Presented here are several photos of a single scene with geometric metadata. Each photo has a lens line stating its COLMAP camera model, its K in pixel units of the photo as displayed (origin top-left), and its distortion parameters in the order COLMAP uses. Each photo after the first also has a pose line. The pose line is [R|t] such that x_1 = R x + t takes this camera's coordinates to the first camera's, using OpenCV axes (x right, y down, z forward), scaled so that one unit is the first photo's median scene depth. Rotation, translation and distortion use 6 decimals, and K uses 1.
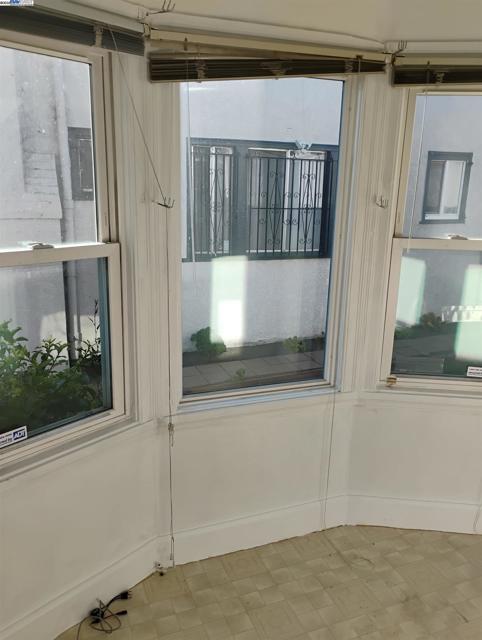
lens RADIAL K [[532.4, 0, 242.4], [0, 532.4, 320.9], [0, 0, 1]] dist [0.063888, -0.079923]
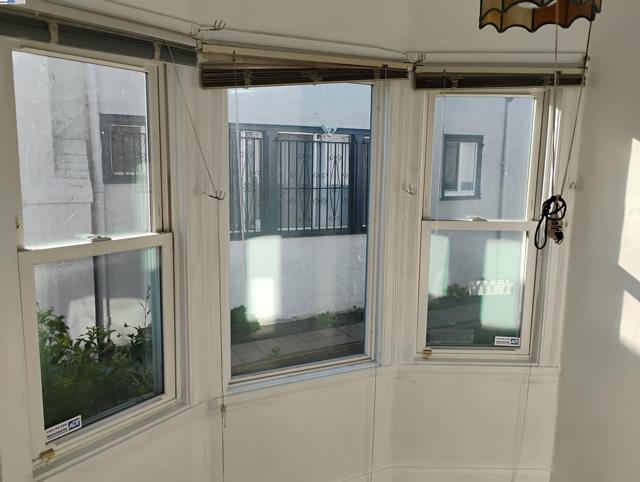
lens RADIAL K [[532.4, 0, 320.8], [0, 532.4, 240.3], [0, 0, 1]] dist [0.063888, -0.079923]
pose [[0.994948, -0.024095, 0.097455, -0.037270], [0.034018, 0.994256, -0.101477, -0.011627], [-0.094450, 0.104280, 0.990053, -0.070795]]
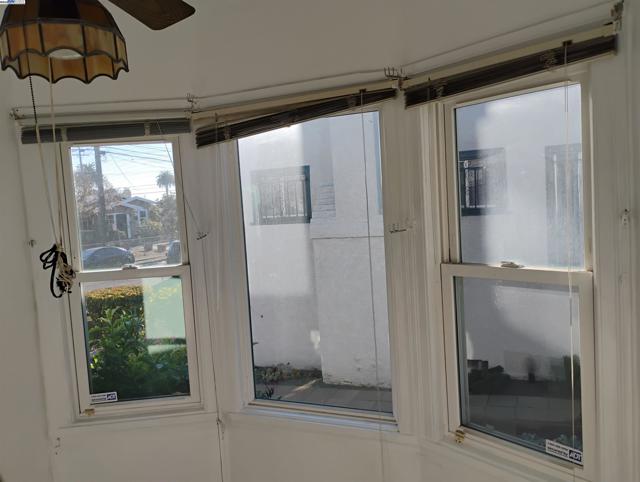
lens RADIAL K [[532.4, 0, 304.0], [0, 532.4, 243.0], [0, 0, 1]] dist [0.063888, -0.079923]
pose [[0.708475, -0.010087, -0.705664, 0.830205], [-0.103932, 0.987504, -0.118462, -0.067727], [0.698042, 0.157268, 0.698573, 0.245515]]
